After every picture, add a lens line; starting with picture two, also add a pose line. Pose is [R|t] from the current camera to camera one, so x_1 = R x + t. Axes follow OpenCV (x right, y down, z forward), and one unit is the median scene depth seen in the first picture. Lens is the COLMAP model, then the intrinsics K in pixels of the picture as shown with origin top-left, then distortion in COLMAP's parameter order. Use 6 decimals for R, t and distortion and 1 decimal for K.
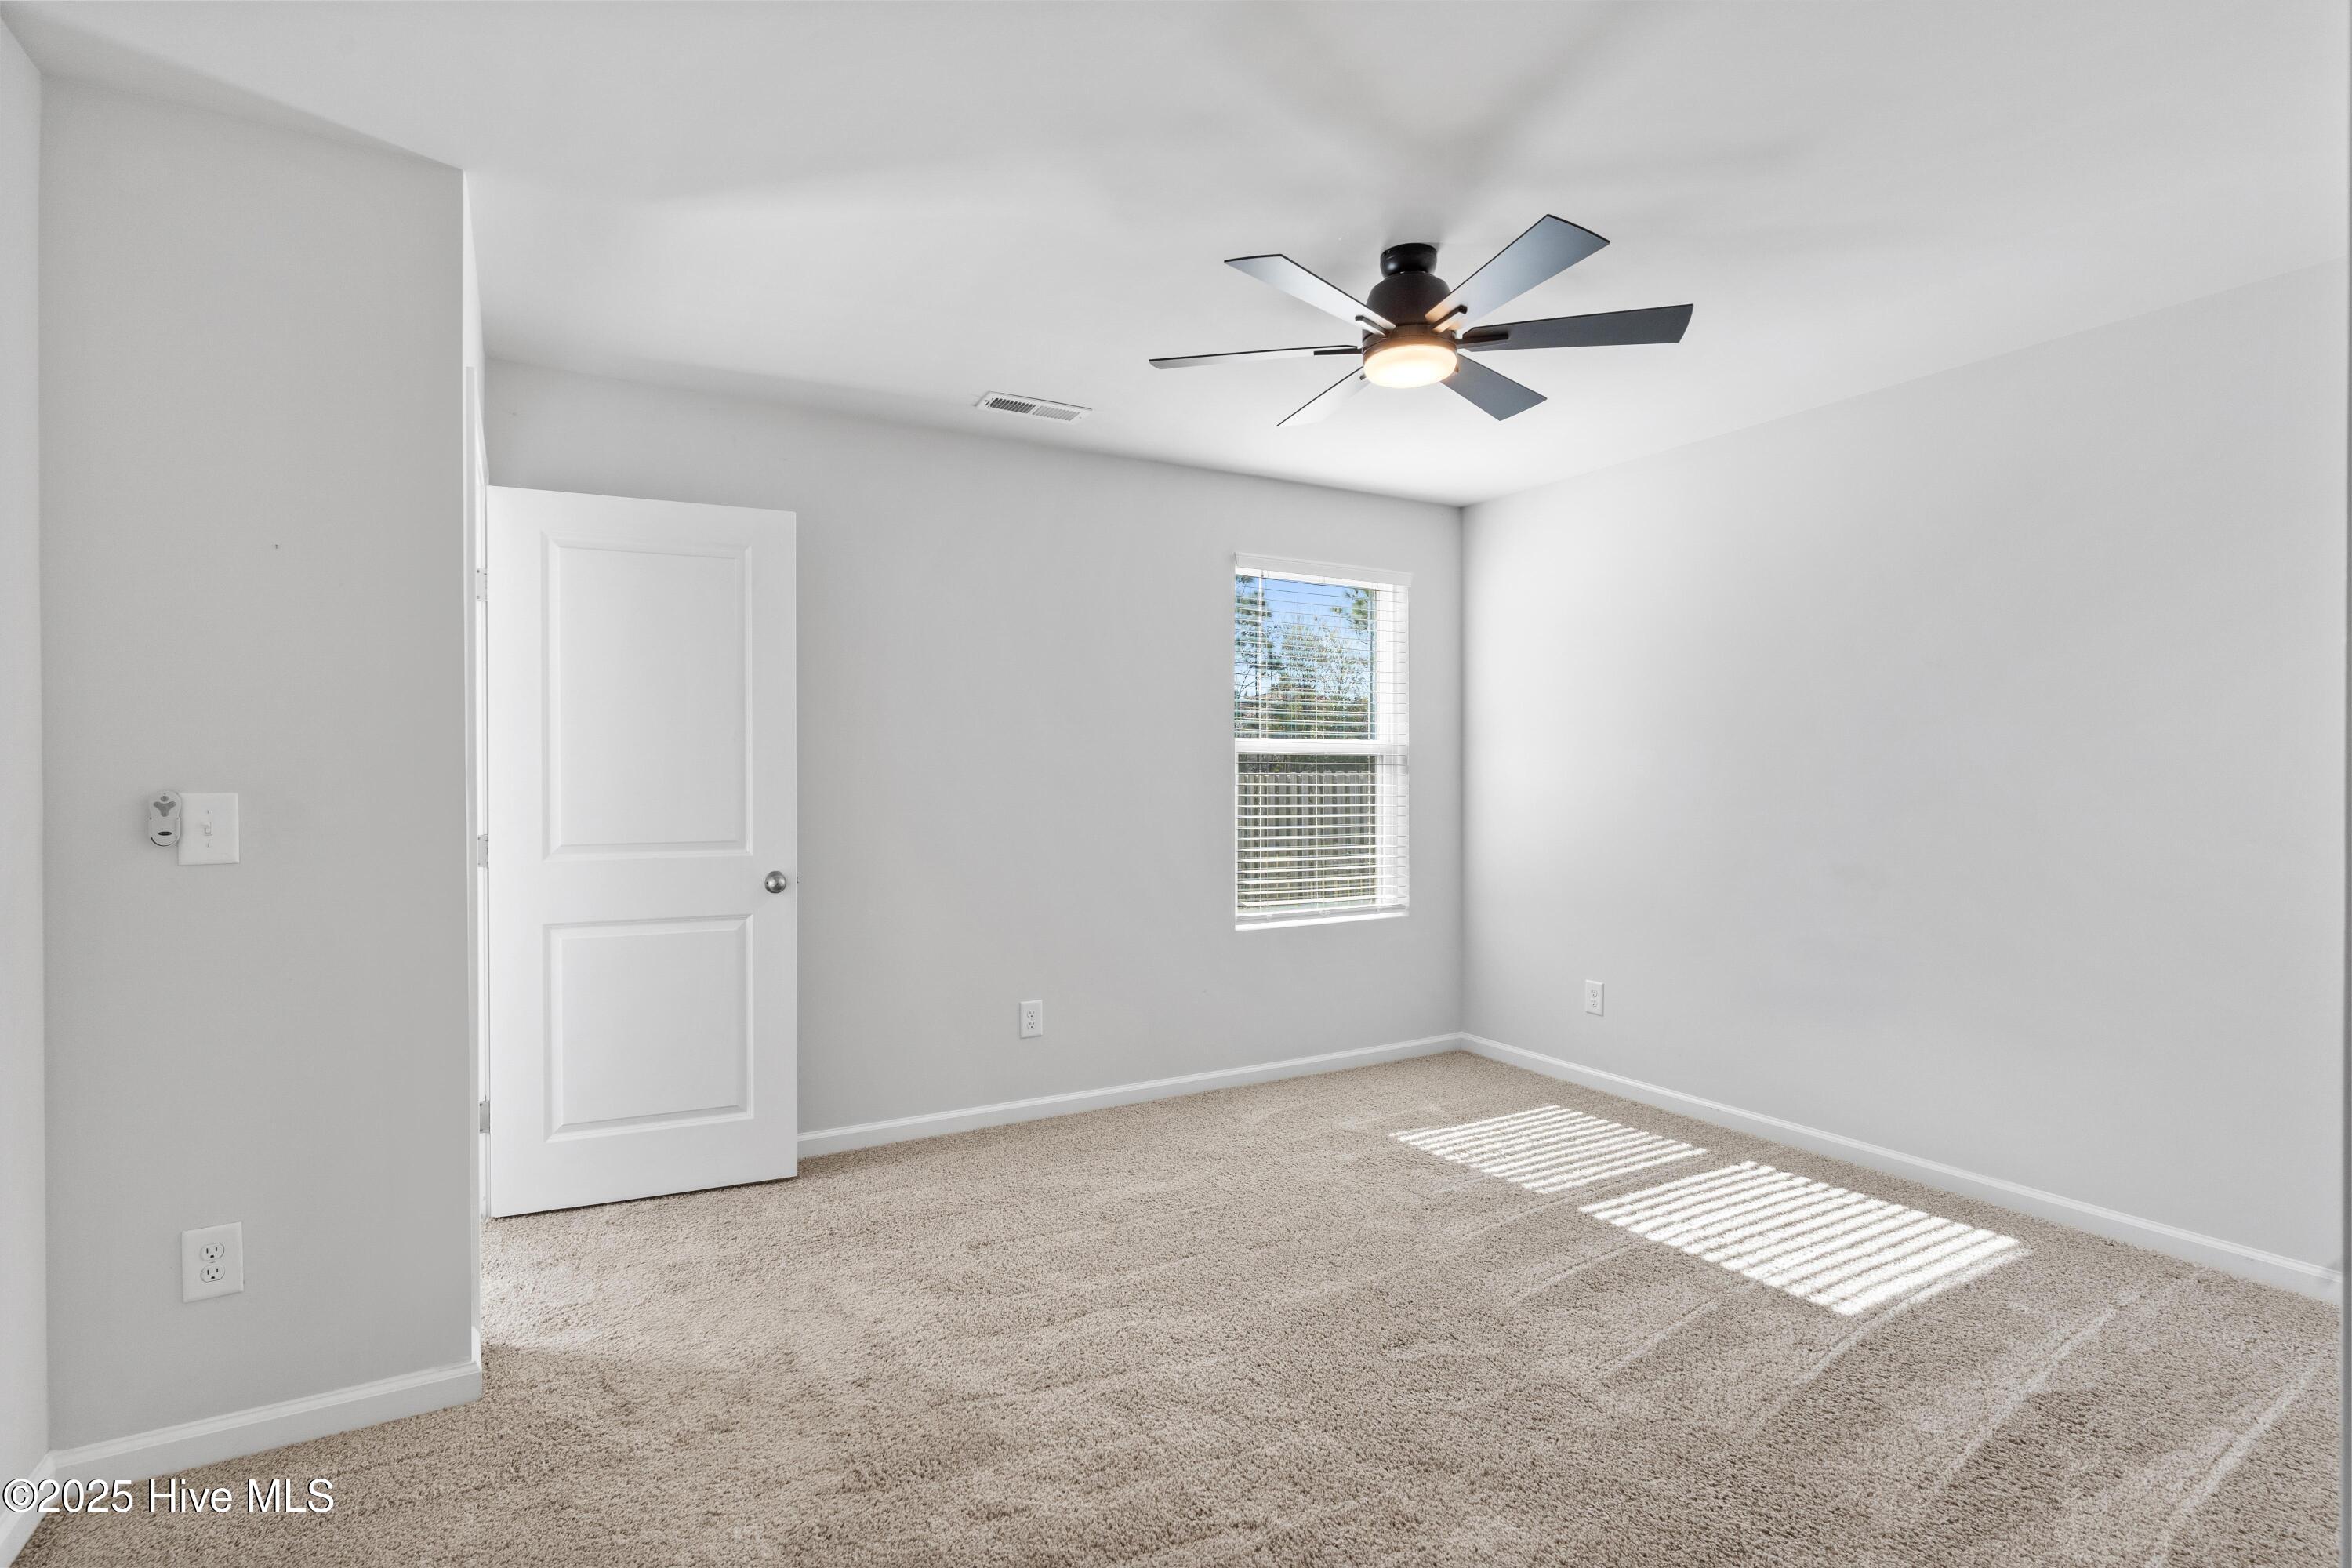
lens RADIAL K [[1142.0, 0, 1181.9], [0, 1142.0, 775.4], [0, 0, 1]] dist [0.002896, 0.000034]
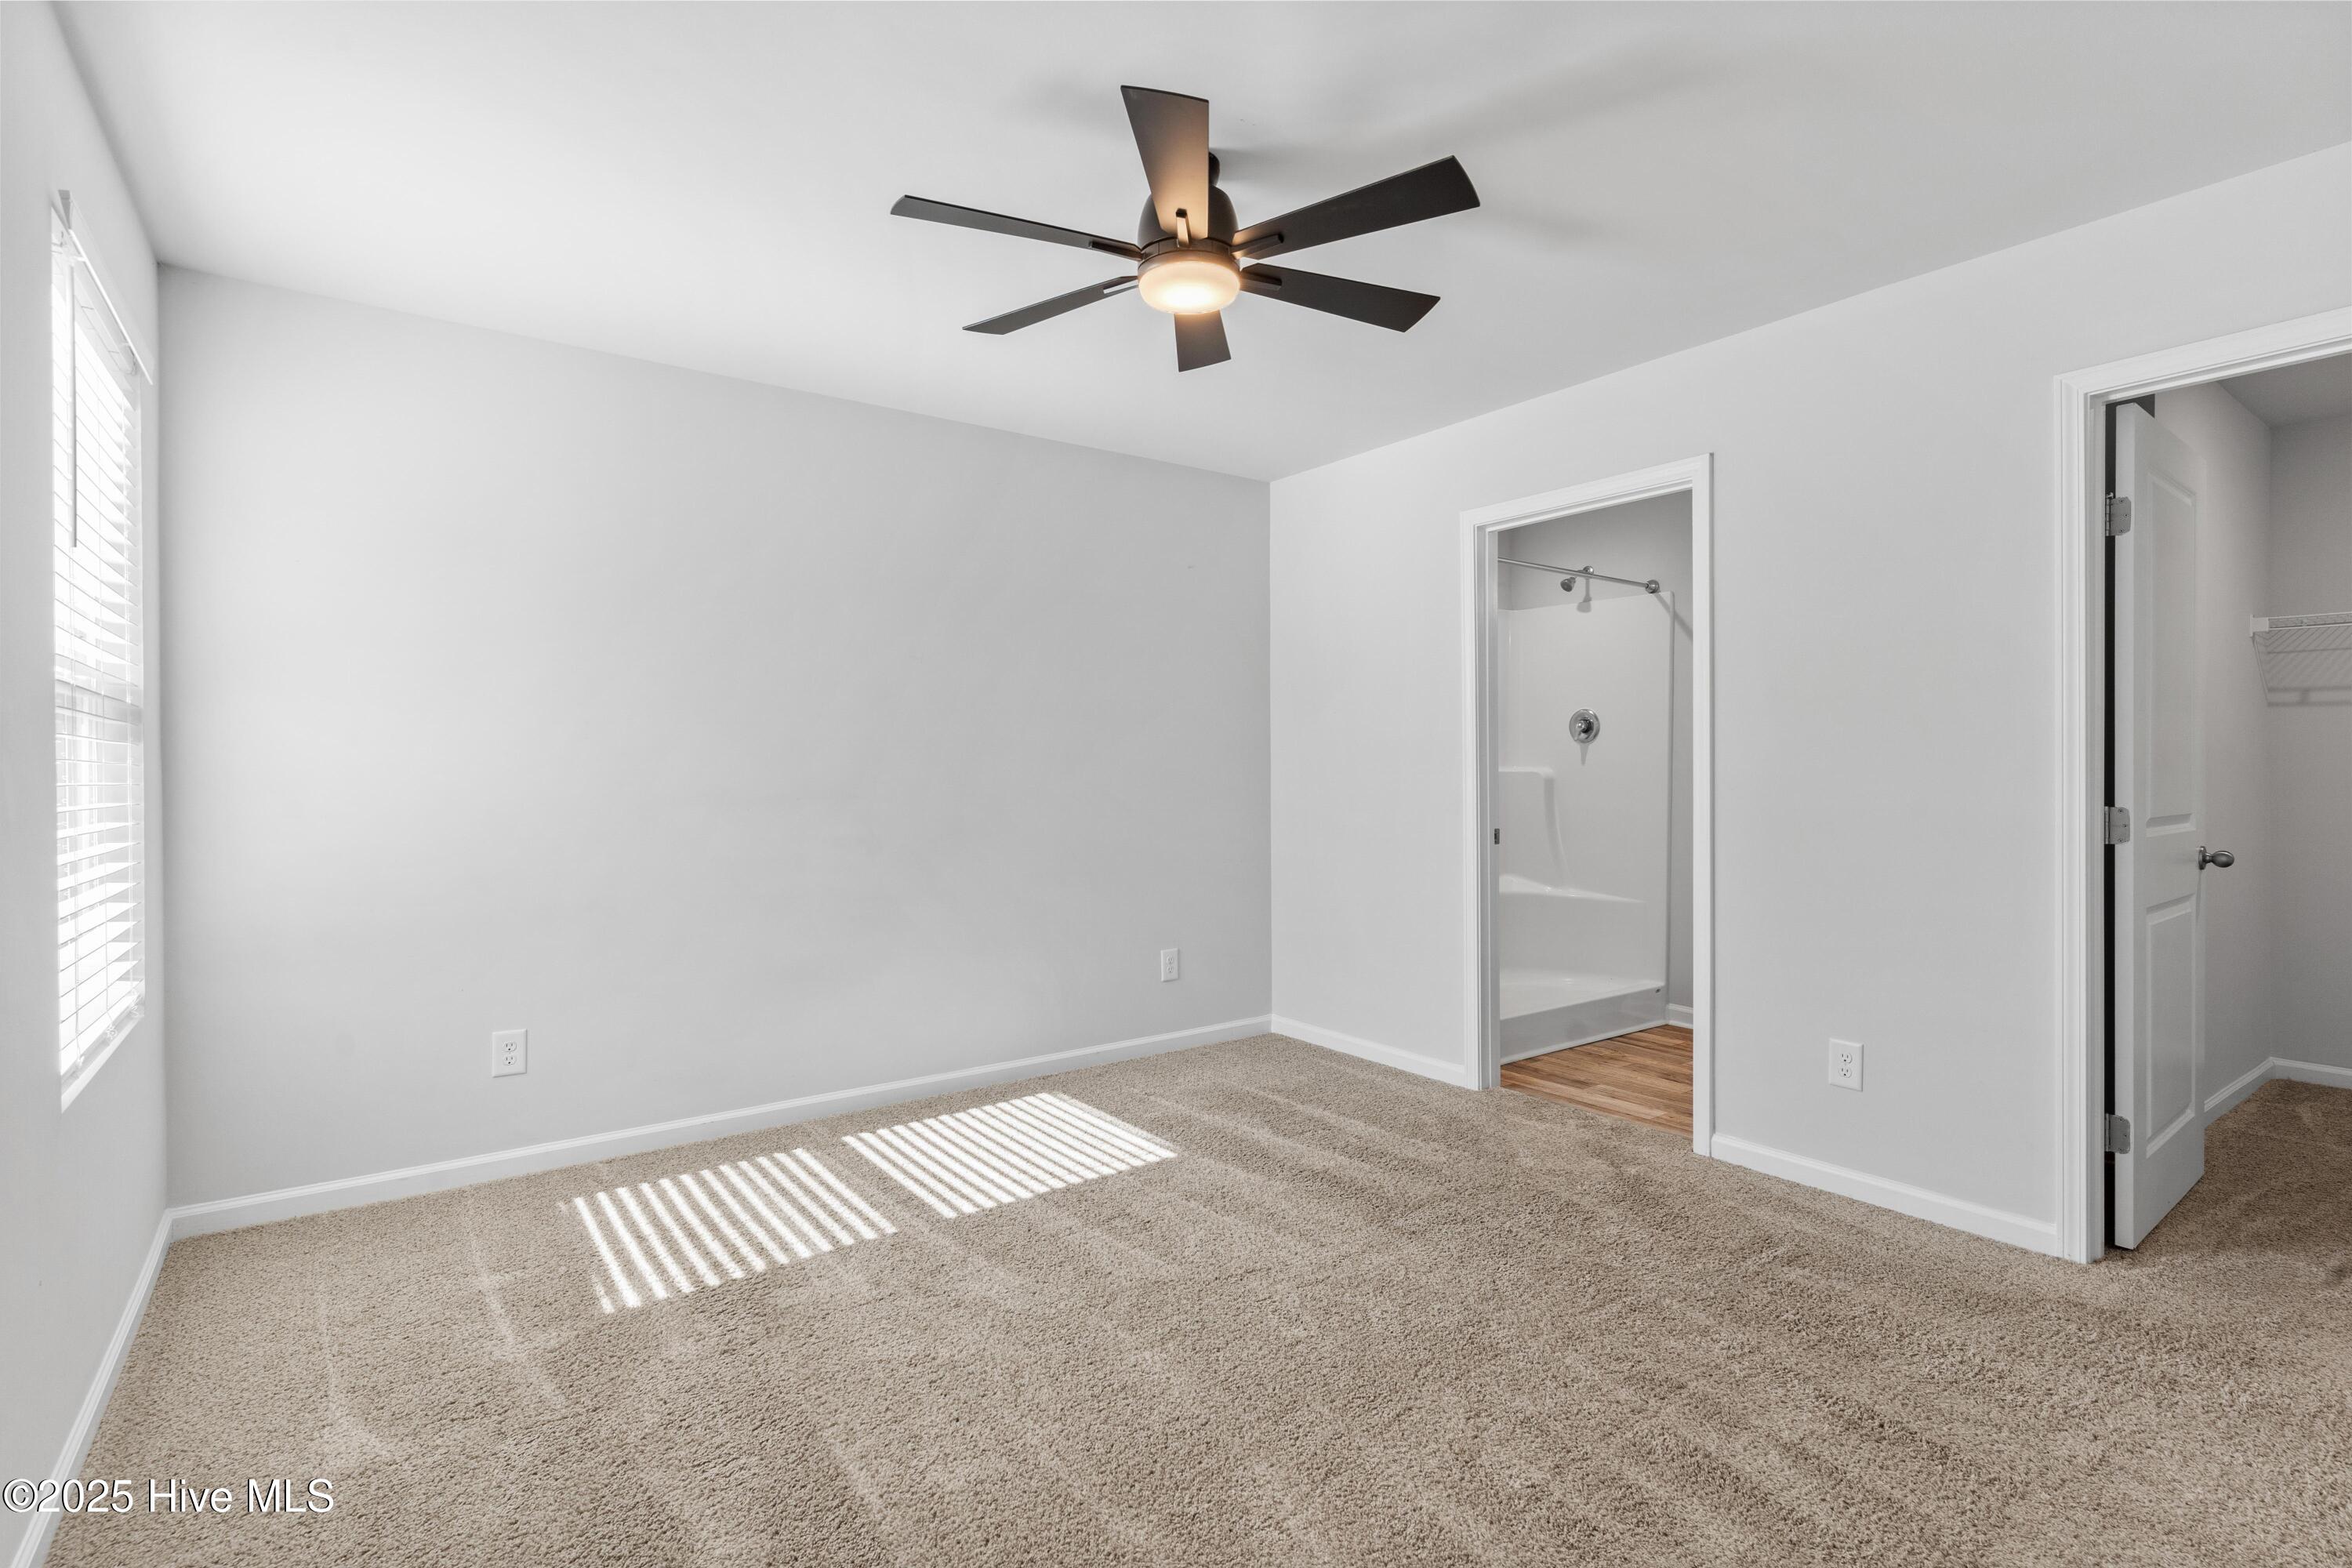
lens RADIAL K [[1112.5, 0, 1178.9], [0, 1112.5, 777.9], [0, 0, 1]] dist [0.001312, -0.000135]
pose [[-0.108454, -0.006542, 0.994080, -0.520560], [0.008275, 0.999938, 0.007483, 0.020557], [-0.994067, 0.009038, -0.108393, 0.853331]]
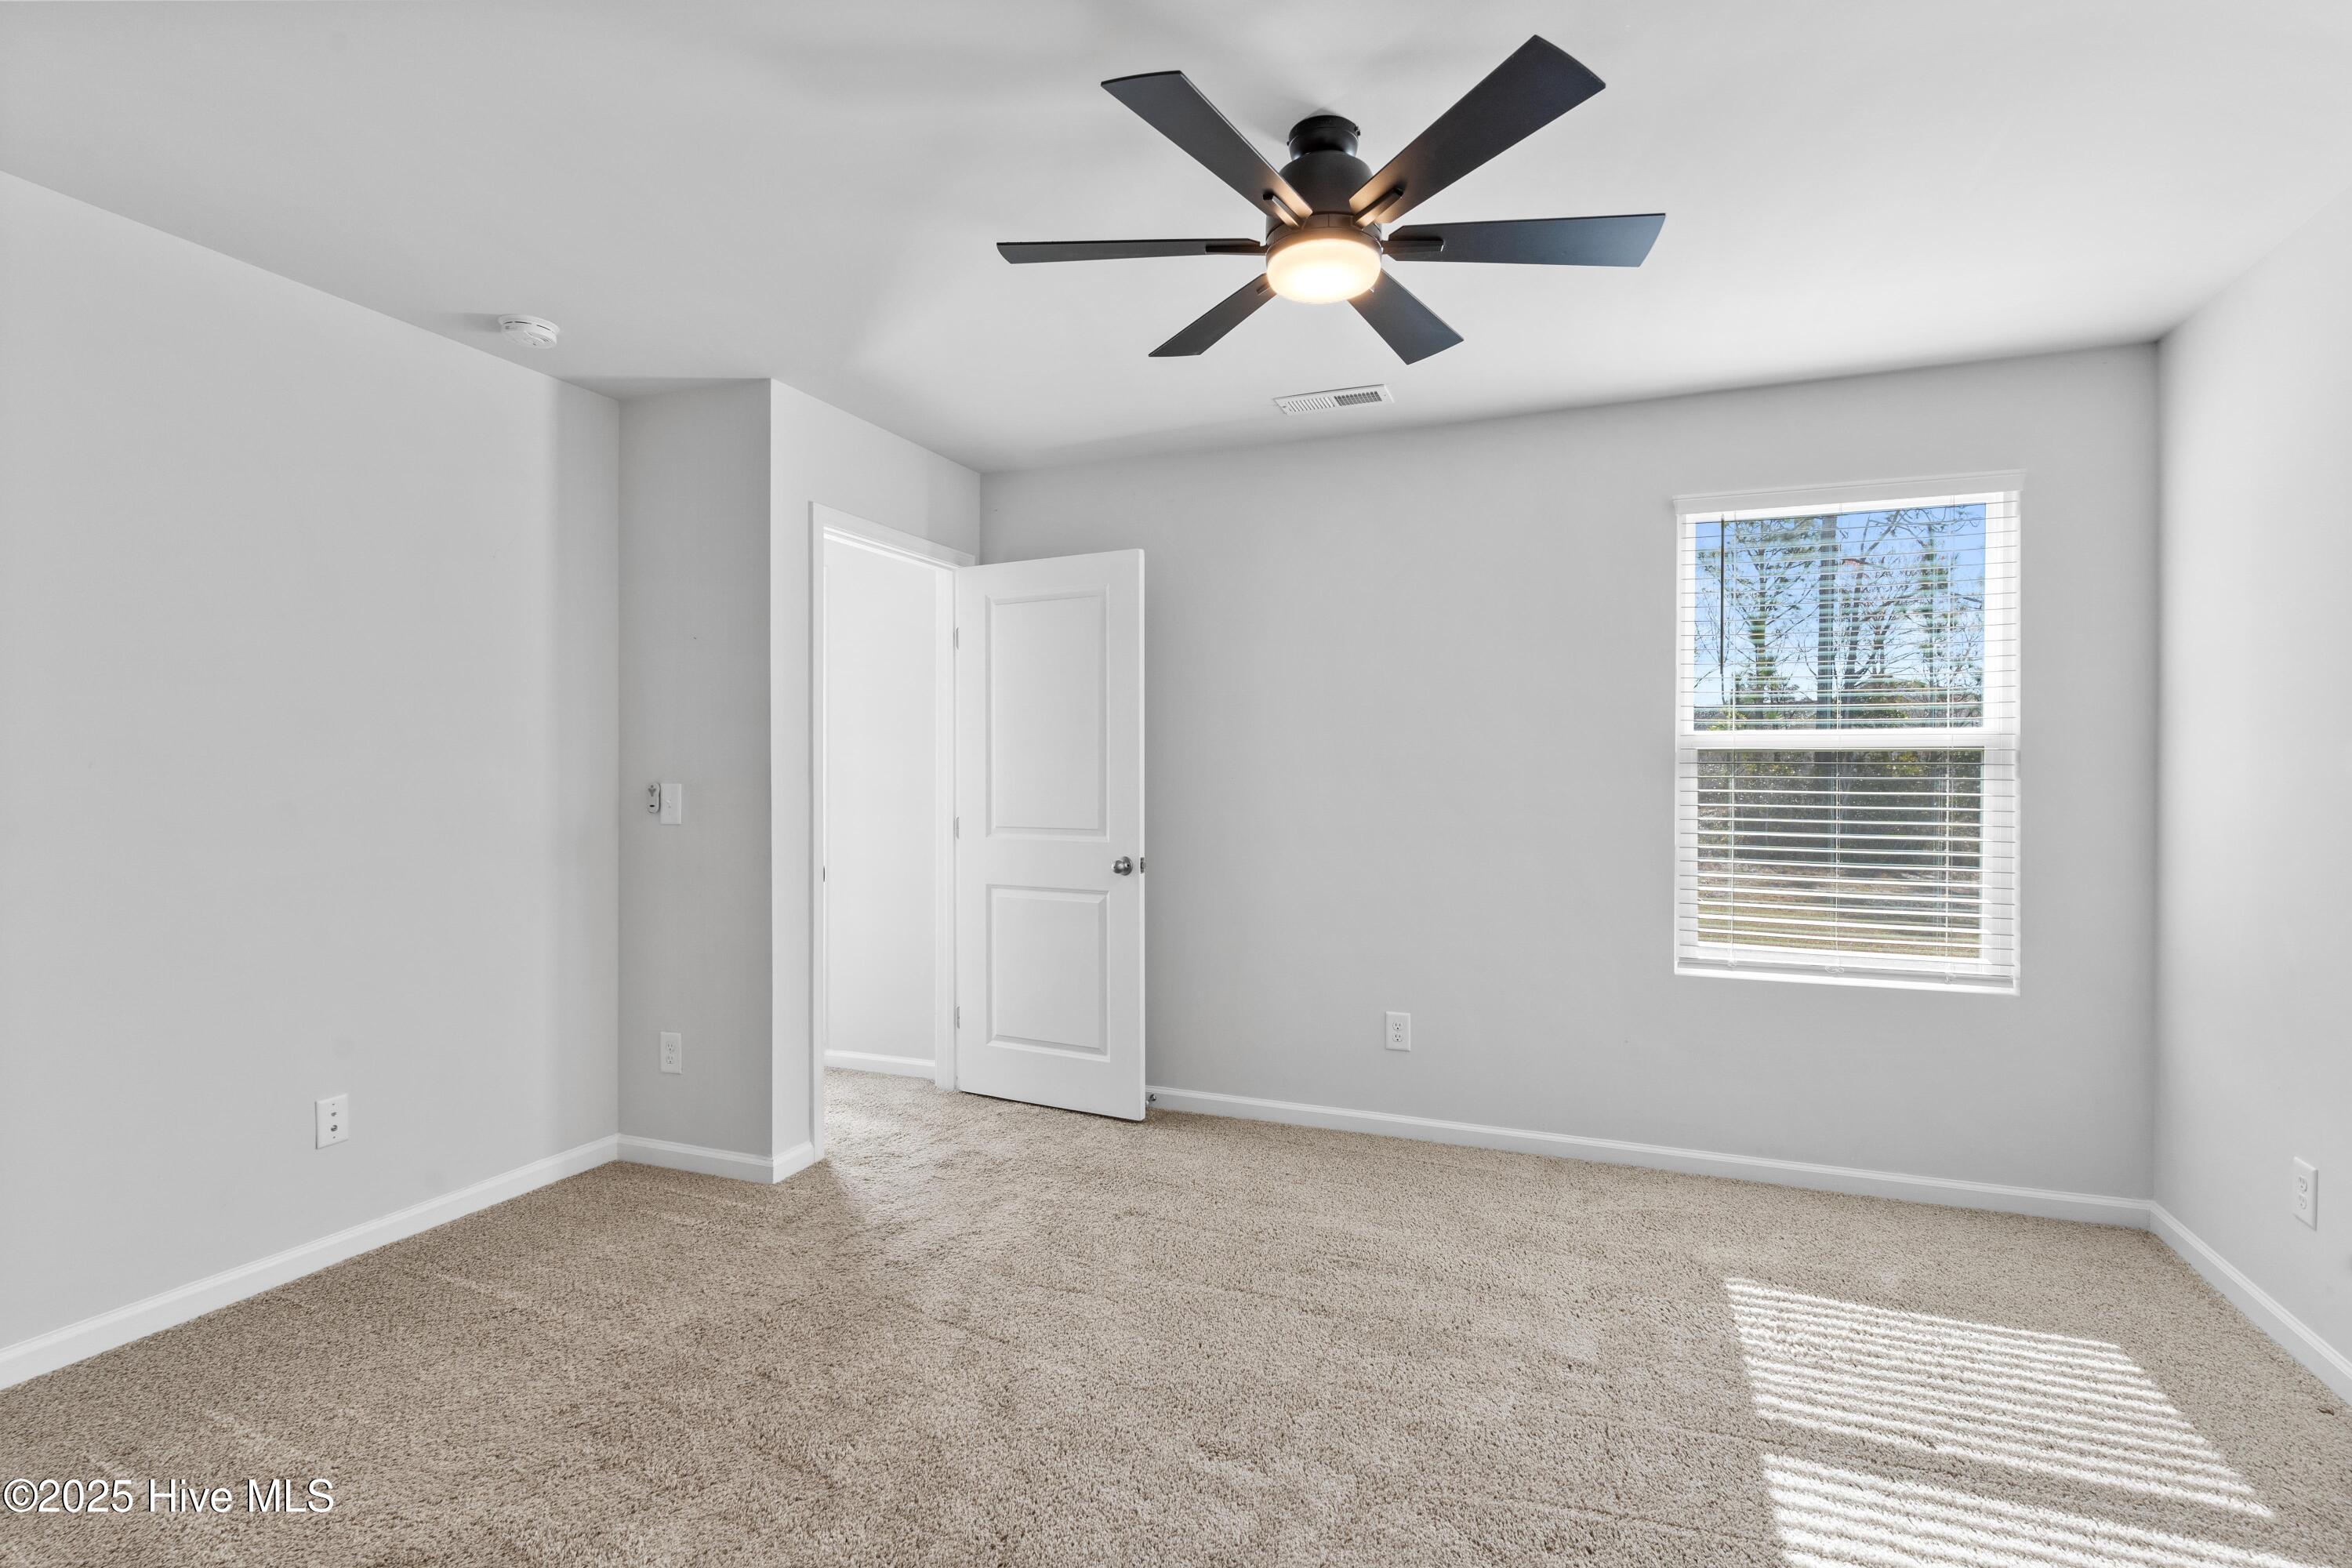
lens RADIAL K [[1112.5, 0, 1178.9], [0, 1112.5, 777.9], [0, 0, 1]] dist [0.001312, -0.000135]
pose [[0.624062, 0.005729, -0.781354, 0.582513], [-0.004778, 0.999982, 0.003515, -0.001933], [0.781361, 0.001540, 0.624078, 0.331980]]
